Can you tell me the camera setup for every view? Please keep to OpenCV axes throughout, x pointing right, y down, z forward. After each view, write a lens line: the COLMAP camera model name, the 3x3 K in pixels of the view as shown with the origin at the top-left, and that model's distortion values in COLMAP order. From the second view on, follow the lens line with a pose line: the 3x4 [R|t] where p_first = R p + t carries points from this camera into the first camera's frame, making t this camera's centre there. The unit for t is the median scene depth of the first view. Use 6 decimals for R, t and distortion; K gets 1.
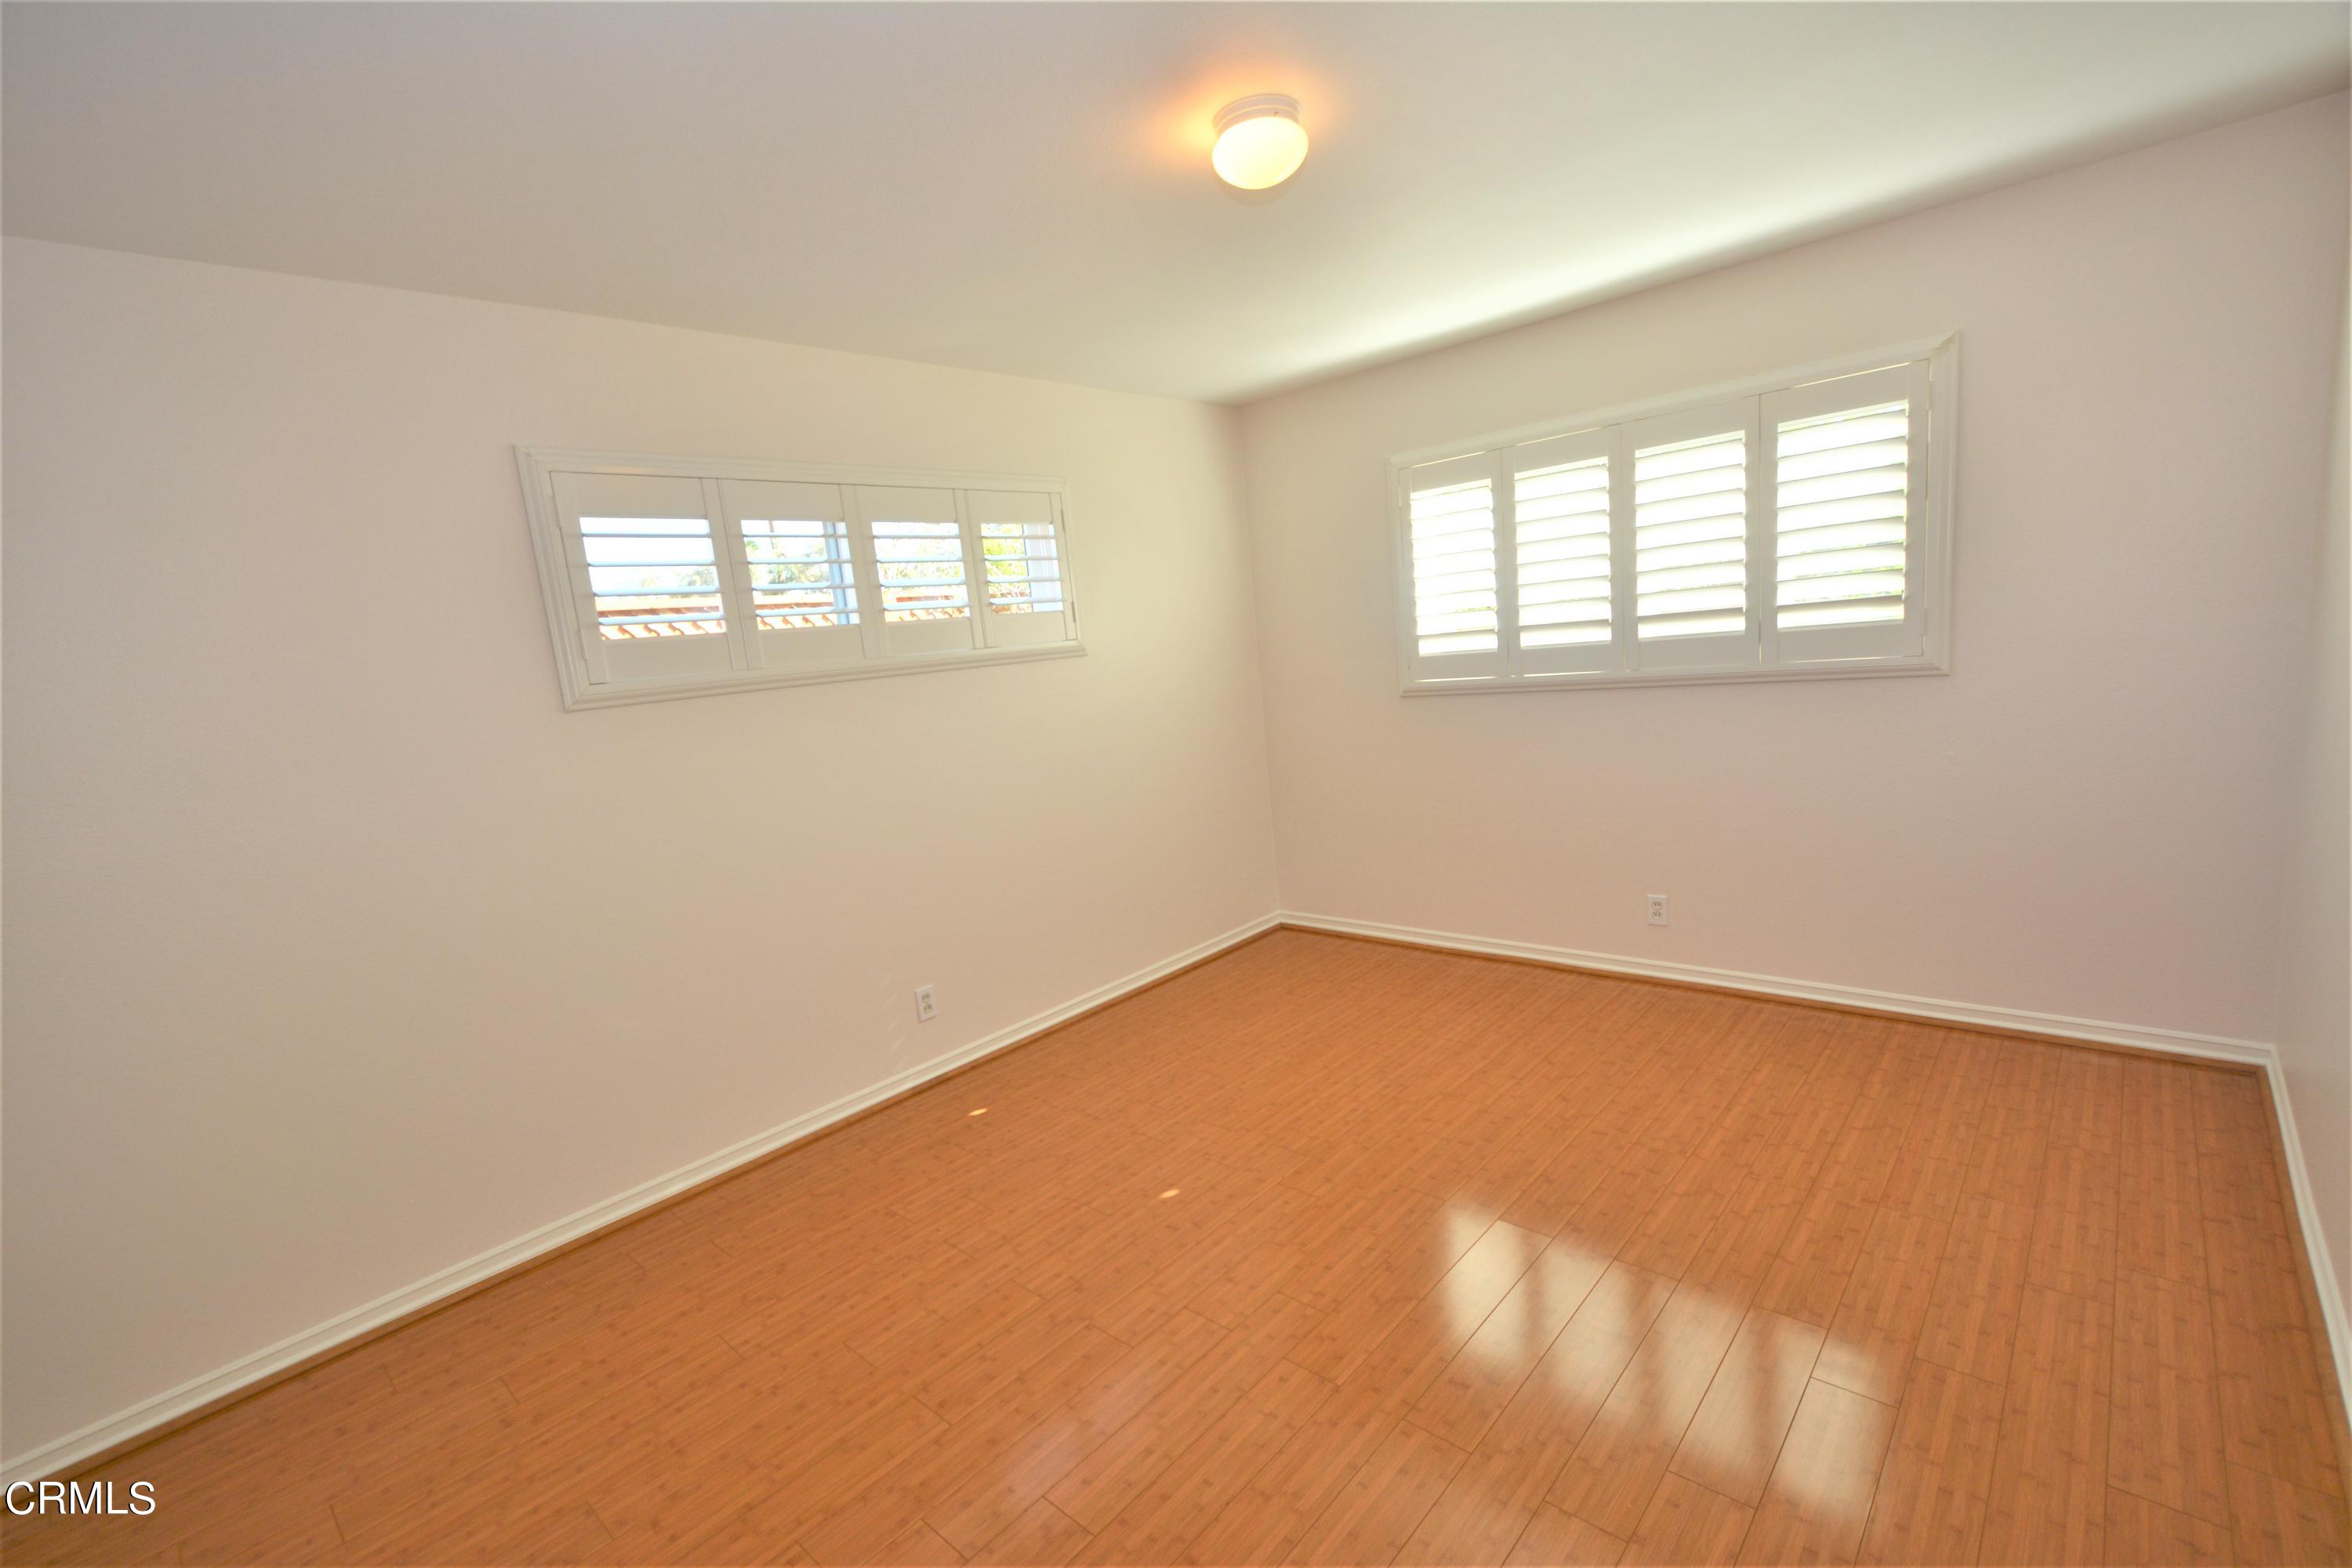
lens RADIAL K [[1030.3, 0, 1172.1], [0, 1030.3, 812.1], [0, 0, 1]] dist [0.016185, -0.010831]
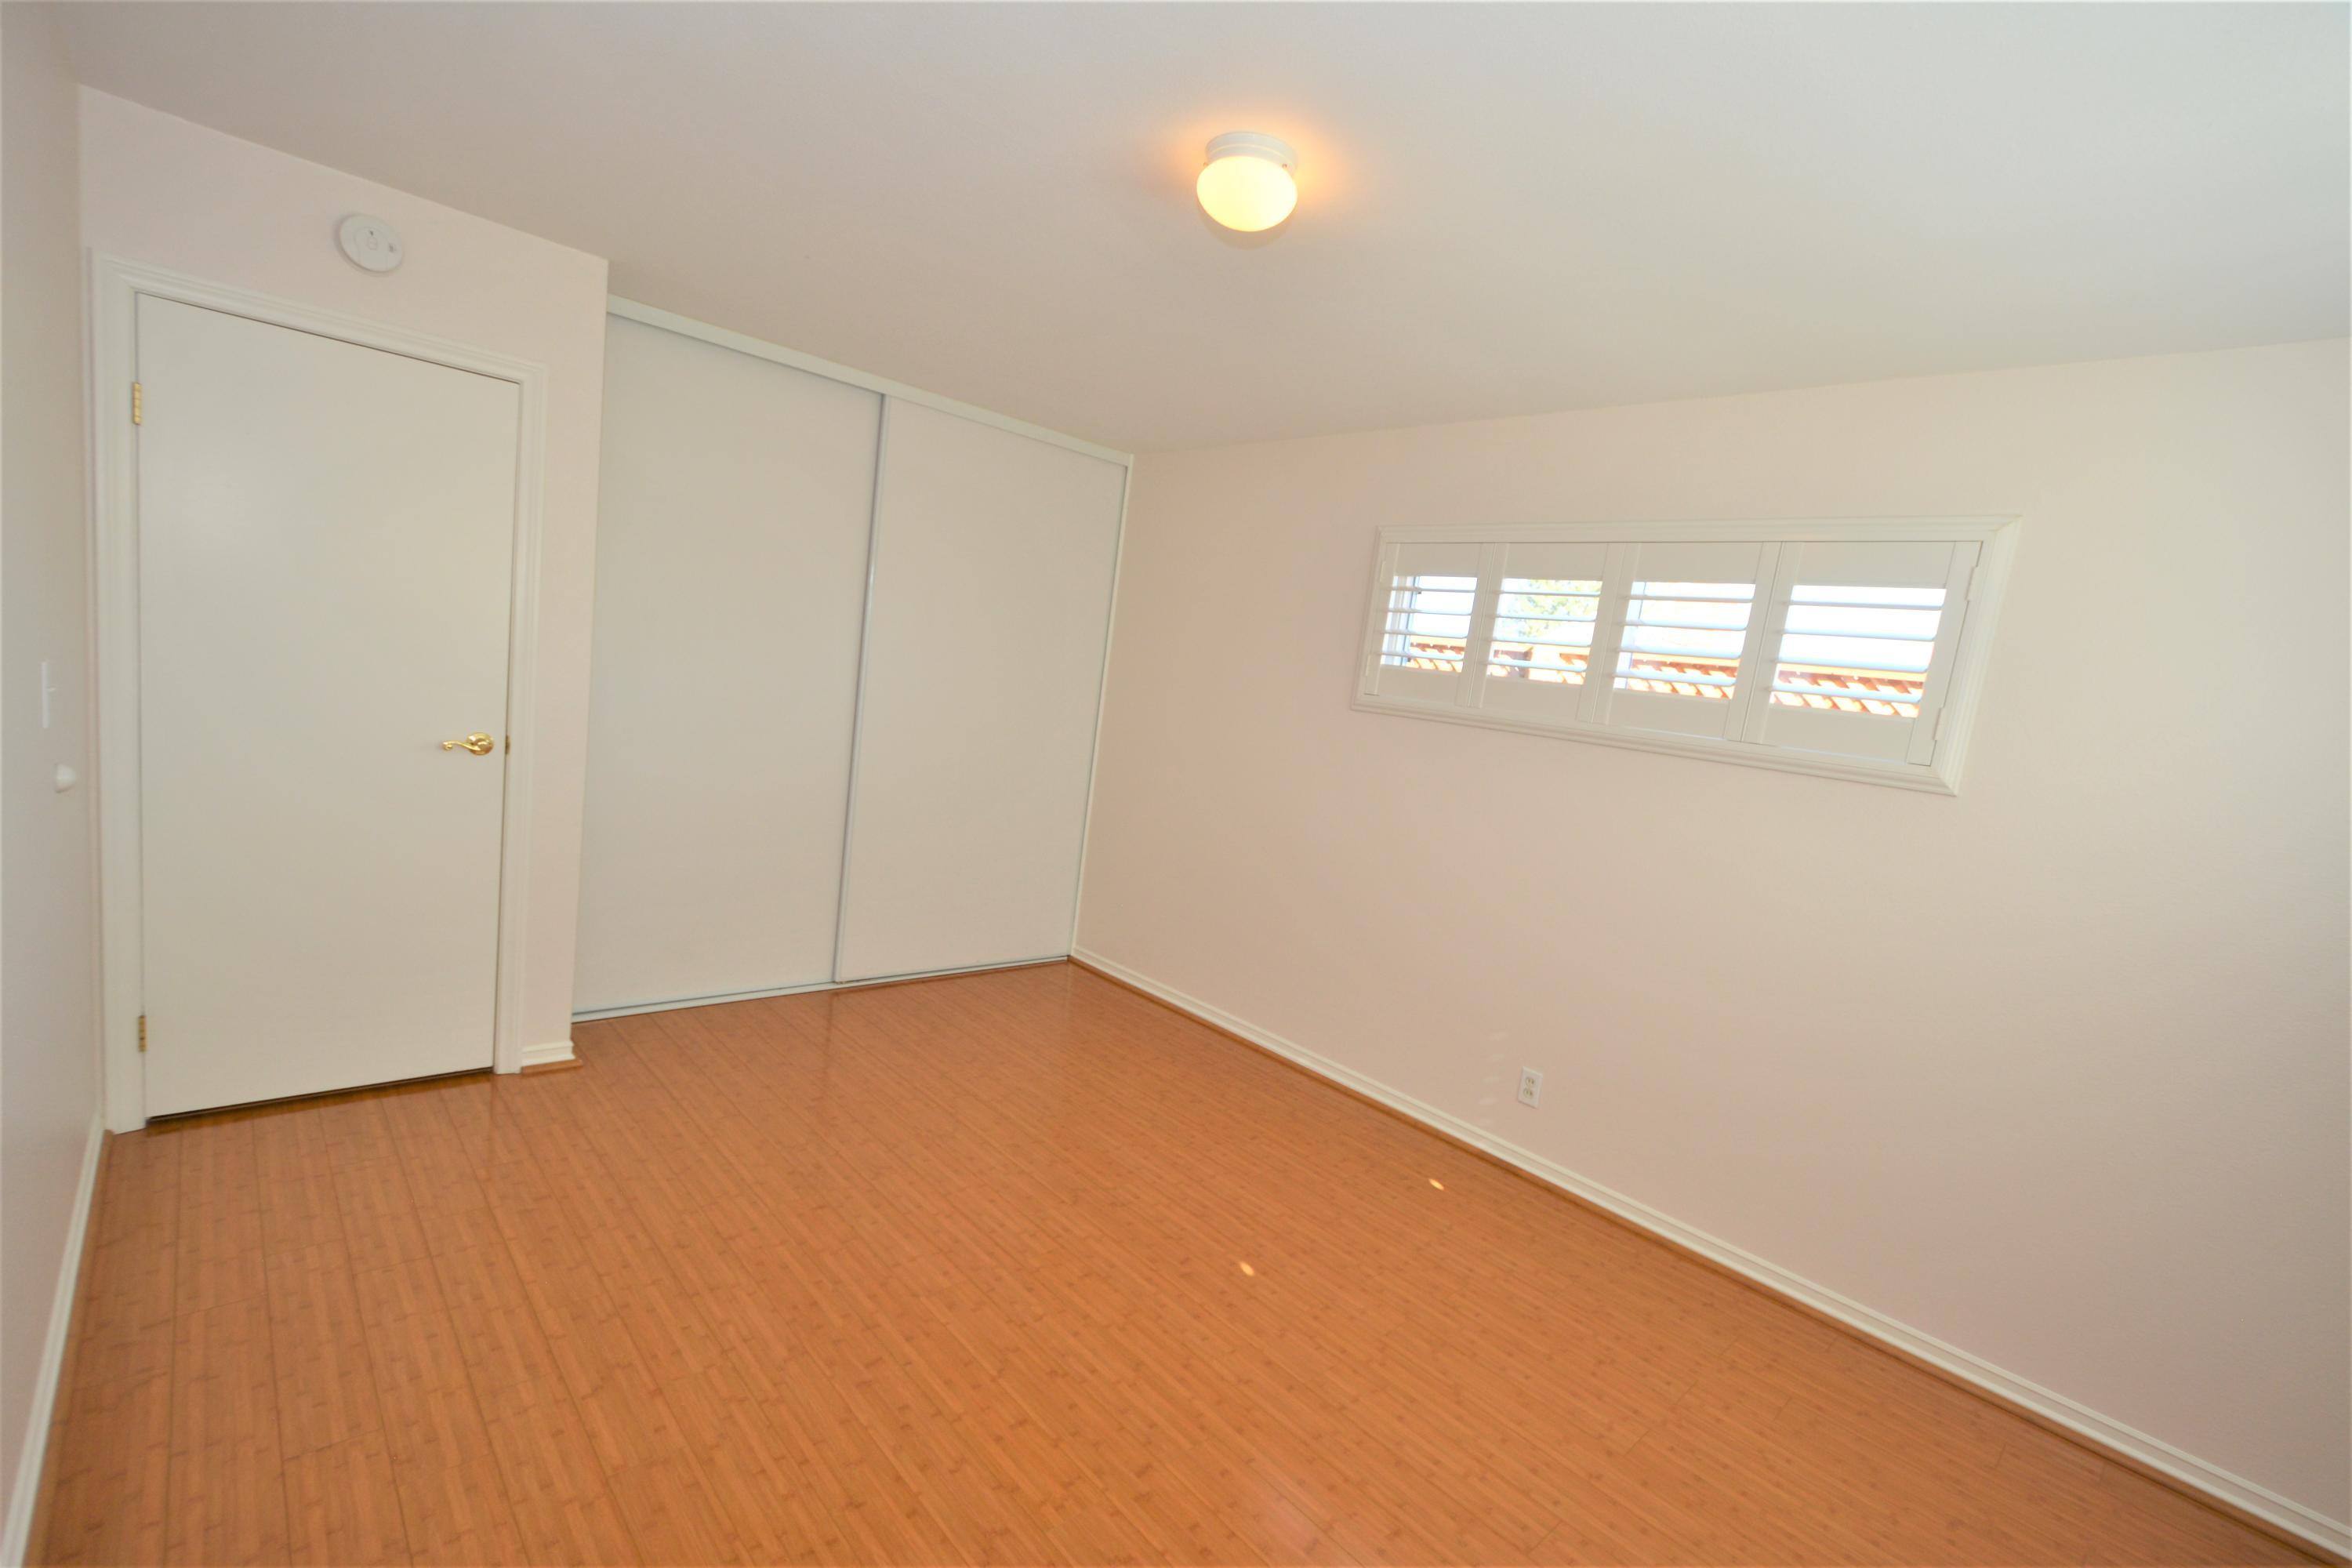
lens RADIAL K [[997.4, 0, 1176.9], [0, 997.4, 856.8], [0, 0, 1]] dist [-0.036318, 0.011365]
pose [[-0.094766, 0.261933, -0.960422, 0.654896], [-0.283858, 0.917602, 0.278263, -0.183398], [0.954172, 0.298993, -0.012606, 0.692033]]
